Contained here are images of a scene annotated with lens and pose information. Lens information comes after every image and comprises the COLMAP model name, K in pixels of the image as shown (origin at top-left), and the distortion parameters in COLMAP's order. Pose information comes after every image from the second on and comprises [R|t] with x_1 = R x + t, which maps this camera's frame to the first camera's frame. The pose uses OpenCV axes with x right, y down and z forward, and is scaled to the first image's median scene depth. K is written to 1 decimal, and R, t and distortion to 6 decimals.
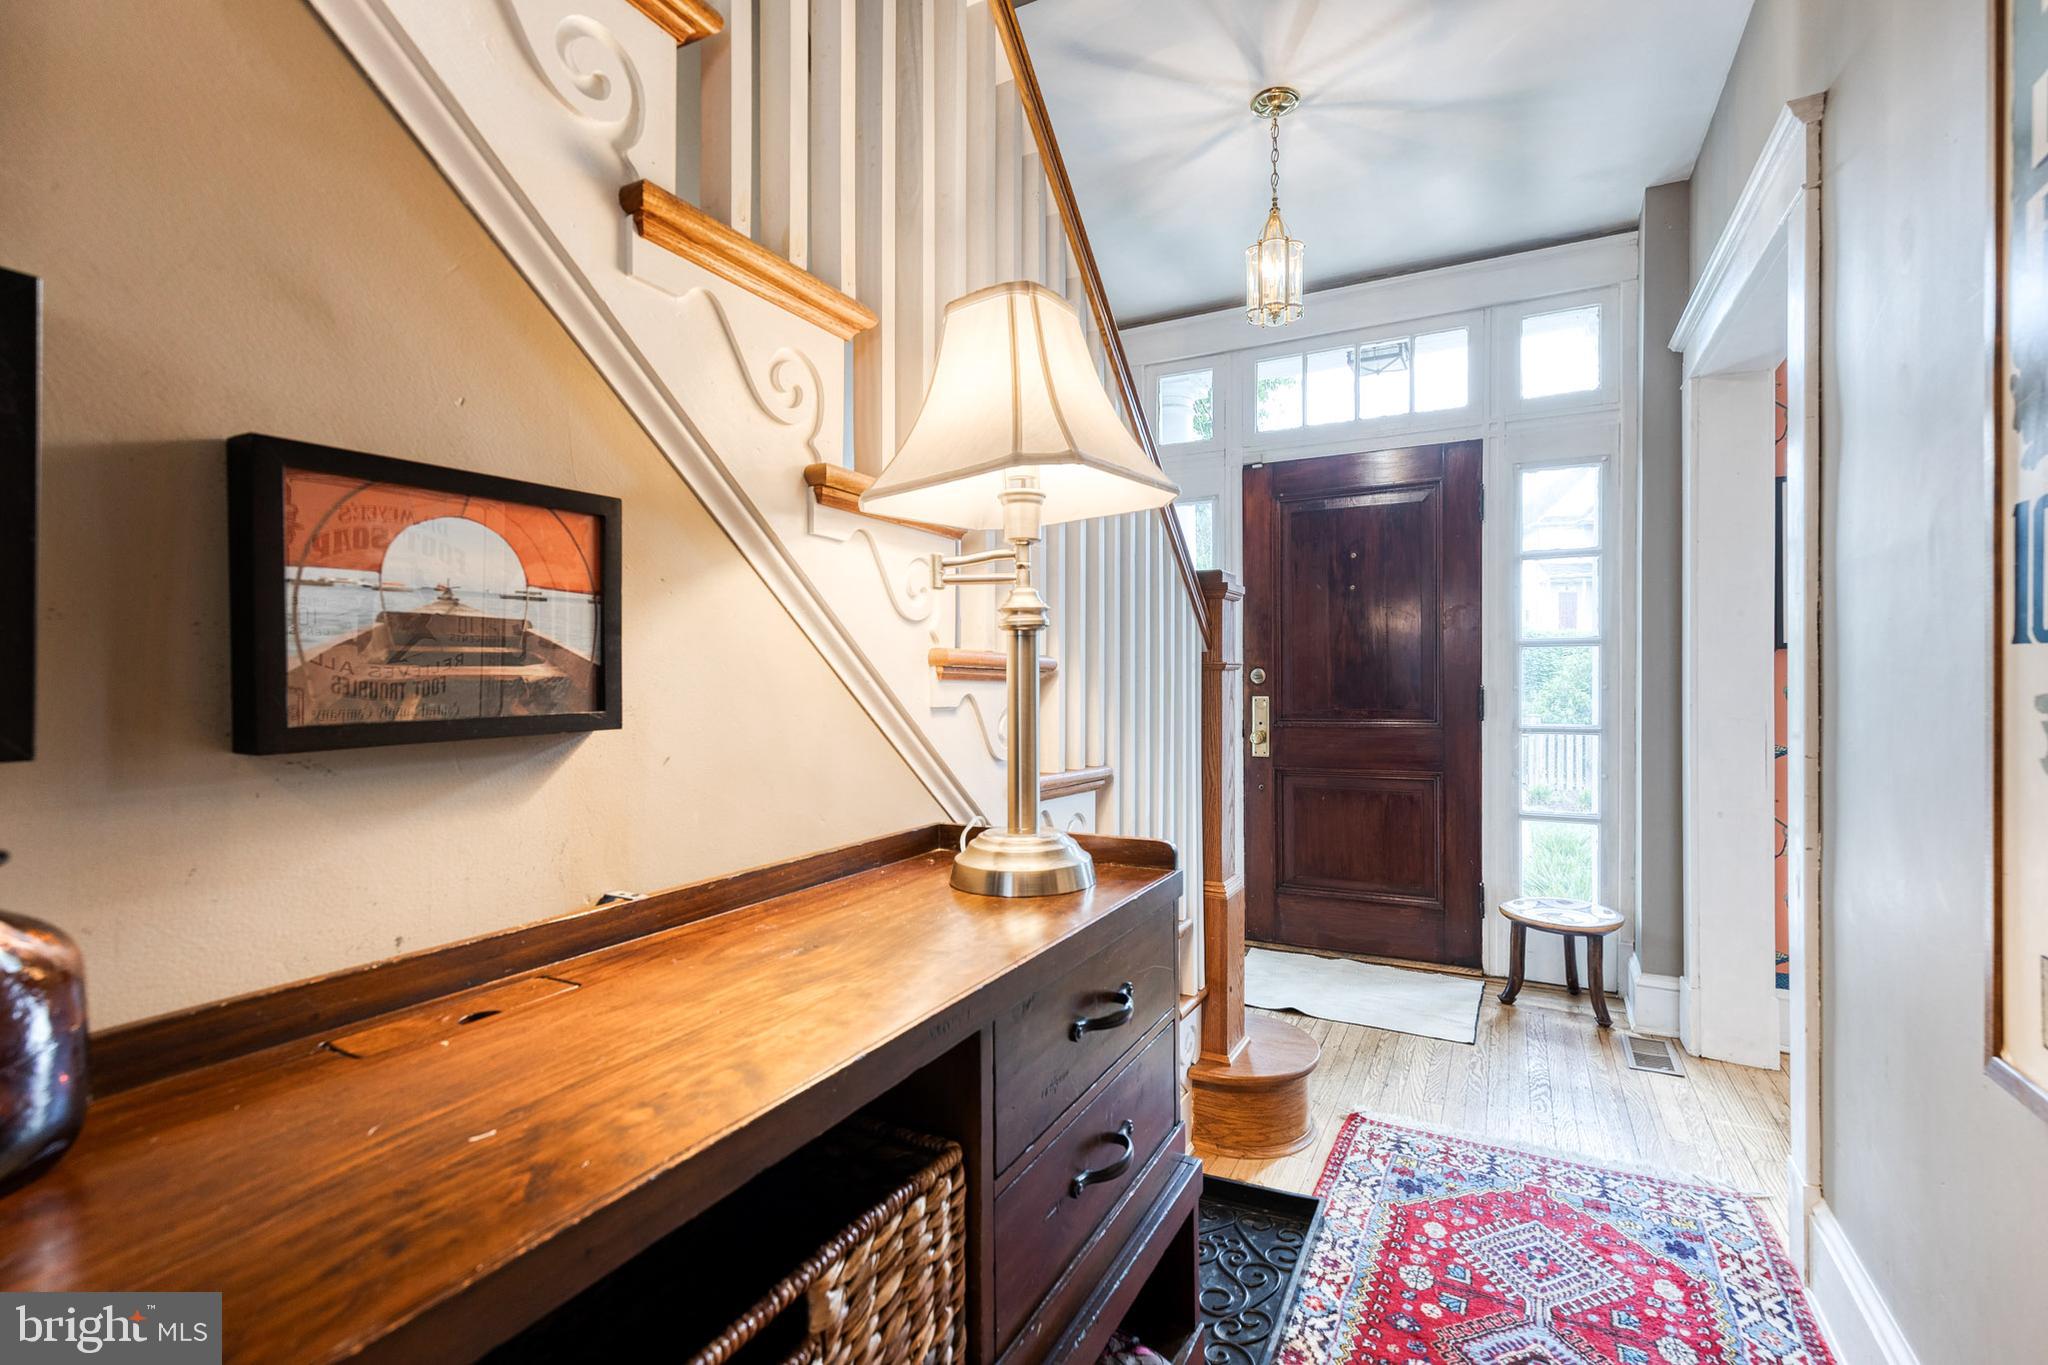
lens RADIAL K [[920.4, 0, 1023.0], [0, 920.4, 685.0], [0, 0, 1]] dist [0.009099, -0.001132]
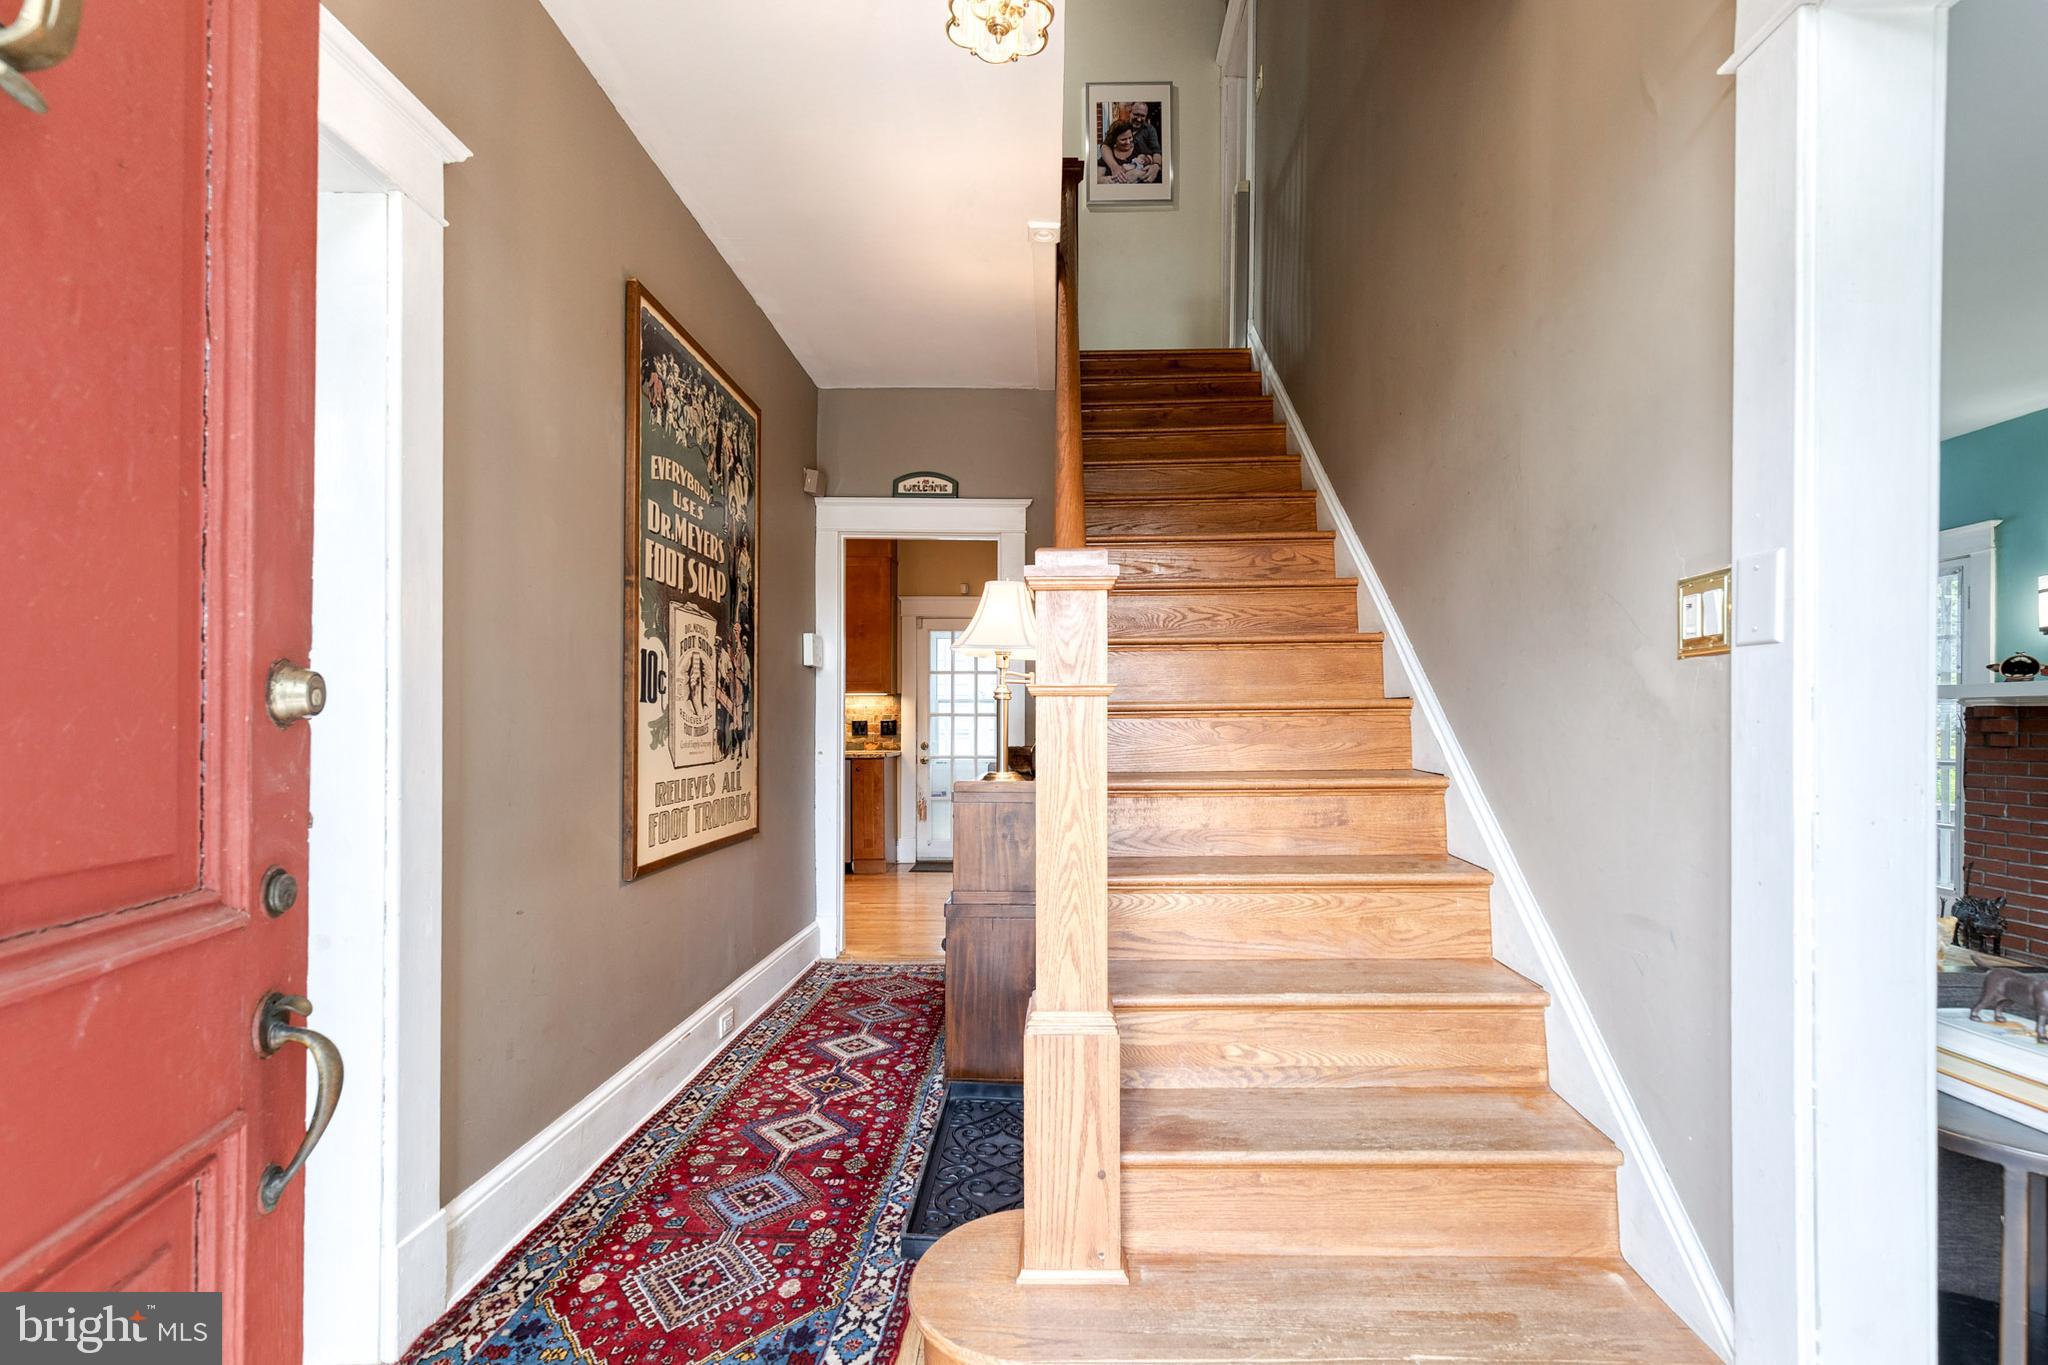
lens RADIAL K [[920.4, 0, 1030.8], [0, 920.4, 696.7], [0, 0, 1]] dist [0.009099, -0.001132]
pose [[-0.894254, -0.006185, -0.447517, 0.703952], [-0.002708, 0.999961, -0.008410, -0.010902], [0.447551, -0.006309, -0.894236, 2.117386]]
